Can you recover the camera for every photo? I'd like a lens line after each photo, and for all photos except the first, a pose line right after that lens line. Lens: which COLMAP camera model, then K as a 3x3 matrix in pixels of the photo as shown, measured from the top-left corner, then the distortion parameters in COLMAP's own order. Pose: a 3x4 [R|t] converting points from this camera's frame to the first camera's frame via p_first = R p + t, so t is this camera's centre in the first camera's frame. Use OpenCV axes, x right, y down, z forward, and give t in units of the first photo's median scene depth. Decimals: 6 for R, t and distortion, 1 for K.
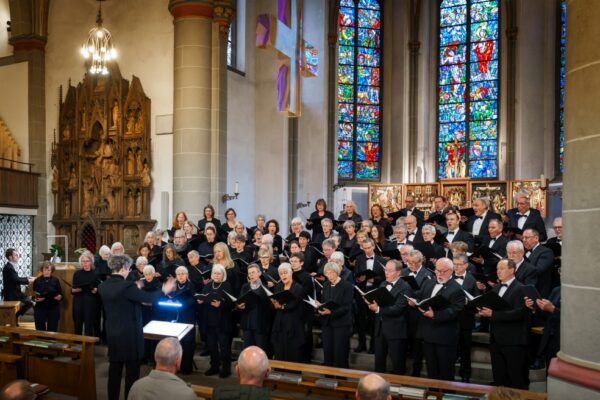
lens RADIAL K [[639.5, 0, 212.4], [0, 639.5, 238.4], [0, 0, 1]] dist [-0.005203, 0.005733]
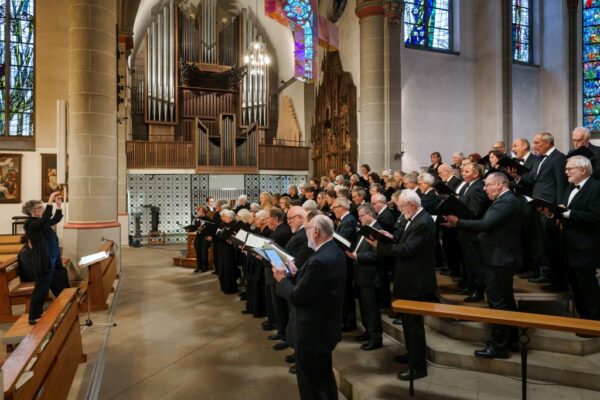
lens RADIAL K [[404.2, 0, 318.7], [0, 404.2, 189.4], [0, 0, 1]] dist [0.000460, 0.001870]
pose [[0.799724, -0.009278, -0.600296, 0.351619], [0.007972, 0.999957, -0.004835, 0.003434], [0.600314, -0.000919, 0.799764, 0.269743]]
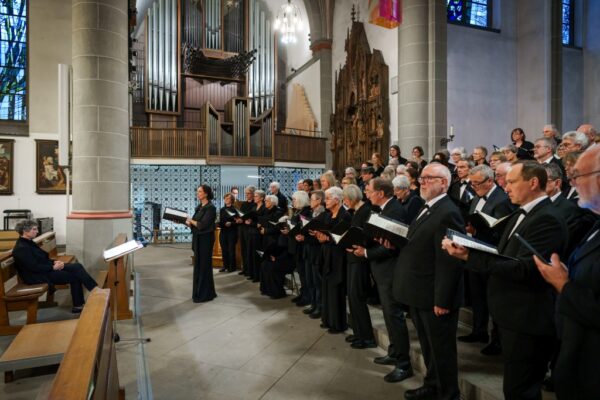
lens RADIAL K [[396.5, 0, 300.0], [0, 396.5, 200.0], [0, 0, 1]] dist [0.002934, -0.002360]
pose [[0.799180, 0.000336, -0.601092, 0.219840], [0.005433, 0.999955, 0.007783, 0.028257], [0.601068, -0.009486, 0.799142, 0.302014]]
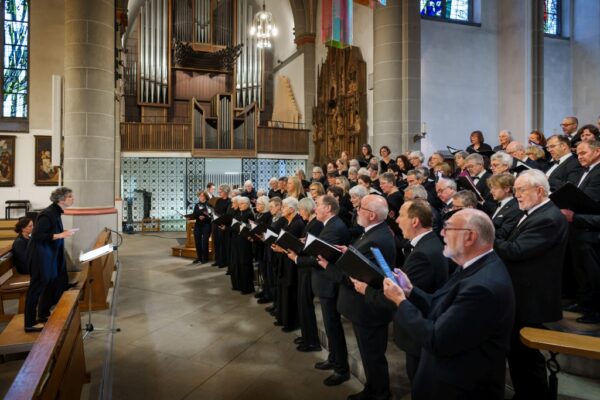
lens RADIAL K [[404.3, 0, 273.0], [0, 404.3, 176.0], [0, 0, 1]] dist [0.001384, 0.002015]
pose [[0.758532, -0.003873, -0.651624, 0.275128], [0.000987, 0.999988, -0.004796, 0.005599], [0.651635, 0.002995, 0.758527, 0.292710]]
